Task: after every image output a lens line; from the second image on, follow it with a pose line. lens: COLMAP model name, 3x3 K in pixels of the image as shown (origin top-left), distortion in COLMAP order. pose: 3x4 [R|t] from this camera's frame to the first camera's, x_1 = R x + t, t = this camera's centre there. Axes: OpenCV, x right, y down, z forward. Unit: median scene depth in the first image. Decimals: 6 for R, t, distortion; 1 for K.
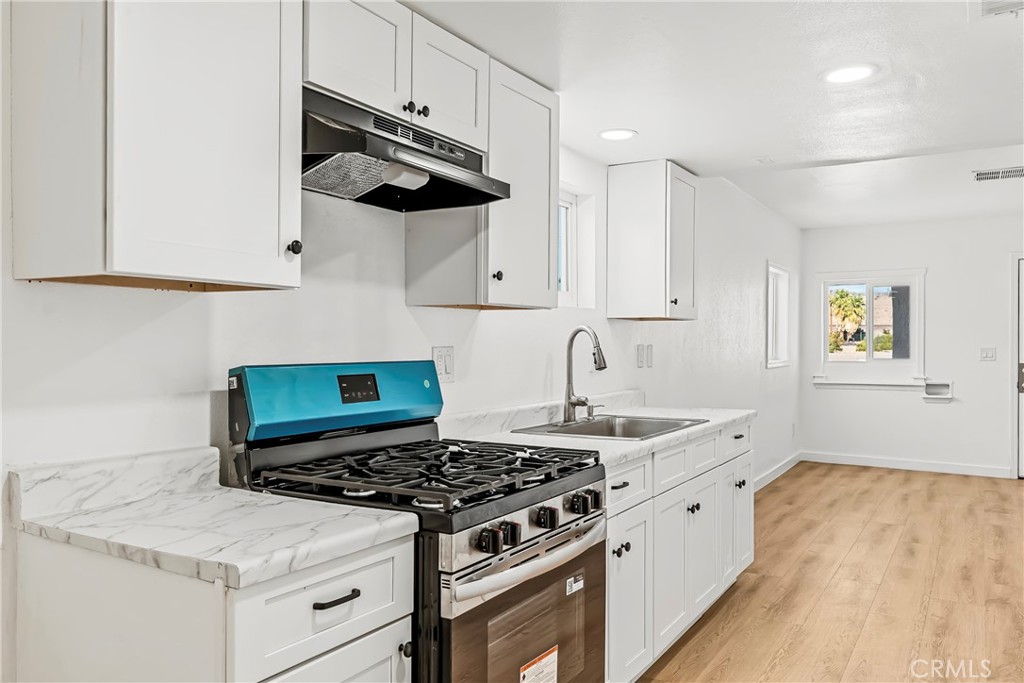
lens RADIAL K [[792.2, 0, 511.1], [0, 792.2, 352.3], [0, 0, 1]] dist [-0.002647, 0.005188]
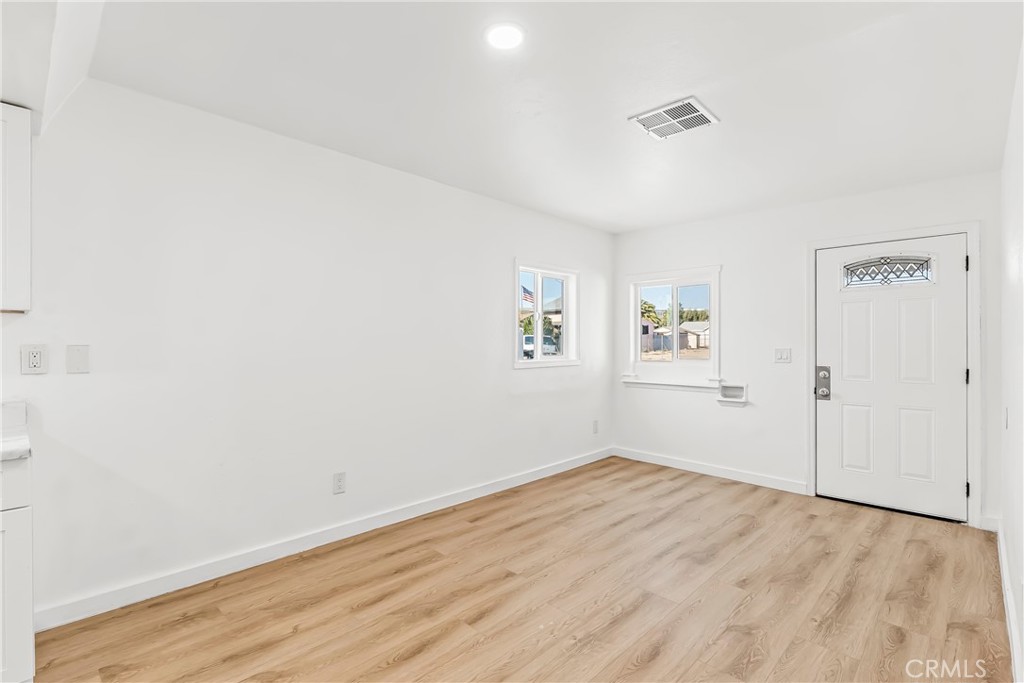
lens RADIAL K [[485.3, 0, 512.4], [0, 485.3, 344.7], [0, 0, 1]] dist [0.001701, -0.000220]
pose [[0.972680, 0.002655, -0.232137, 0.563262], [-0.004168, 0.999973, -0.006025, -0.007214], [0.232114, 0.006828, 0.972665, 0.504444]]
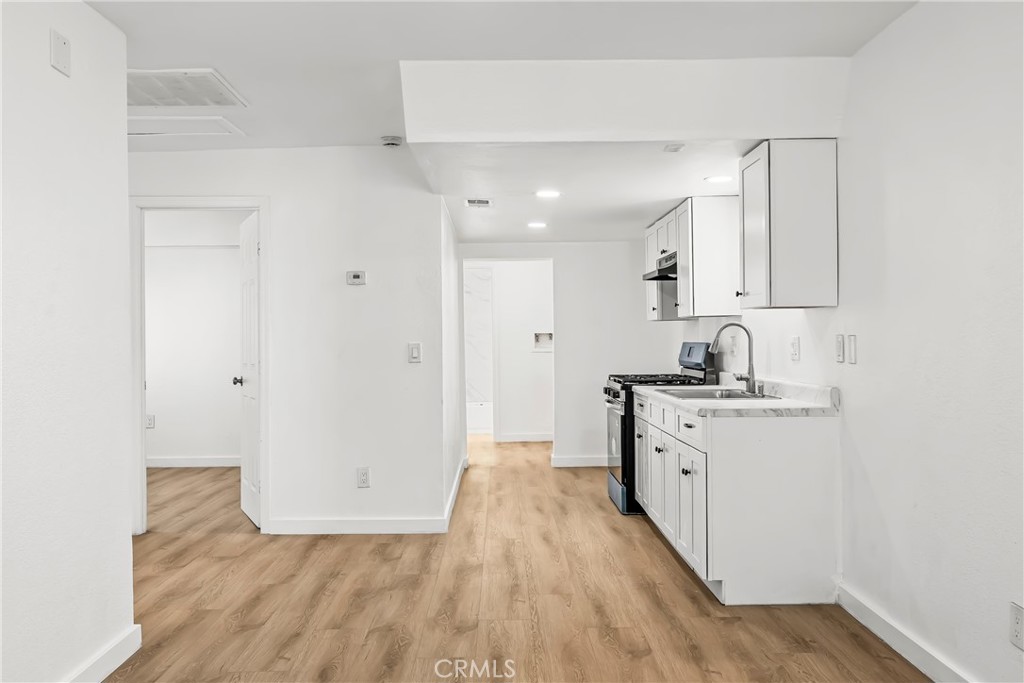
lens RADIAL K [[873.2, 0, 510.5], [0, 873.2, 339.3], [0, 0, 1]] dist [0.004951, 0.006225]
pose [[-0.854672, 0.006156, -0.519132, 0.719410], [0.000073, 0.999931, 0.011738, -0.012577], [0.519169, 0.009994, -0.854613, 1.241568]]
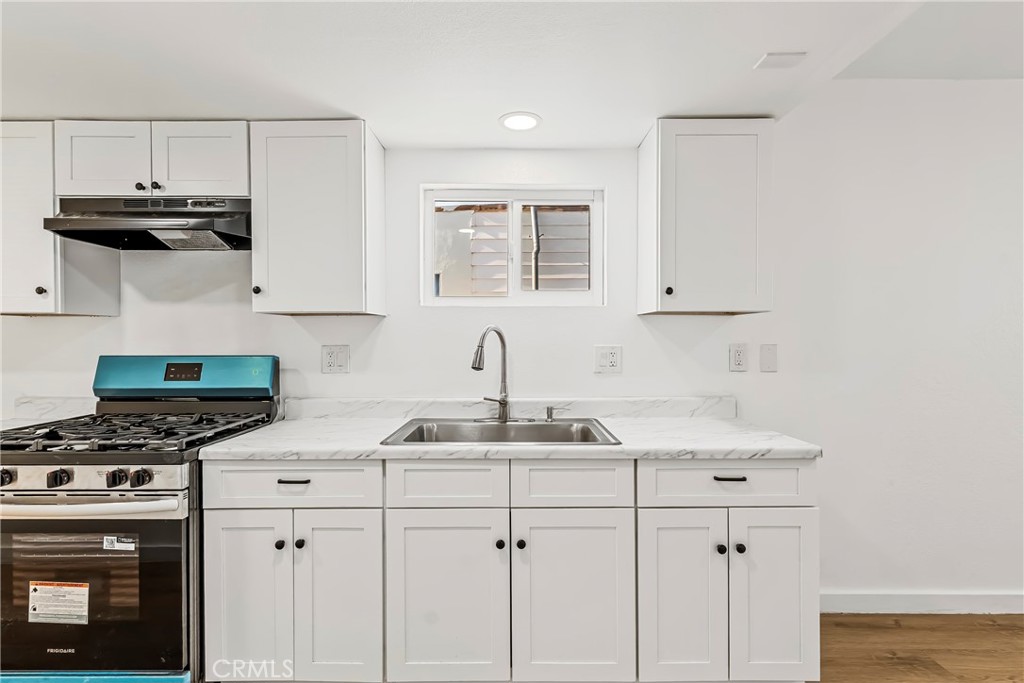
lens RADIAL K [[485.3, 0, 510.1], [0, 485.3, 343.5], [0, 0, 1]] dist [0.001701, -0.000220]
pose [[0.504559, 0.004049, -0.863368, 0.374216], [-0.009152, 0.999958, -0.000658, -0.006324], [0.863329, 0.008234, 0.504574, 0.417843]]
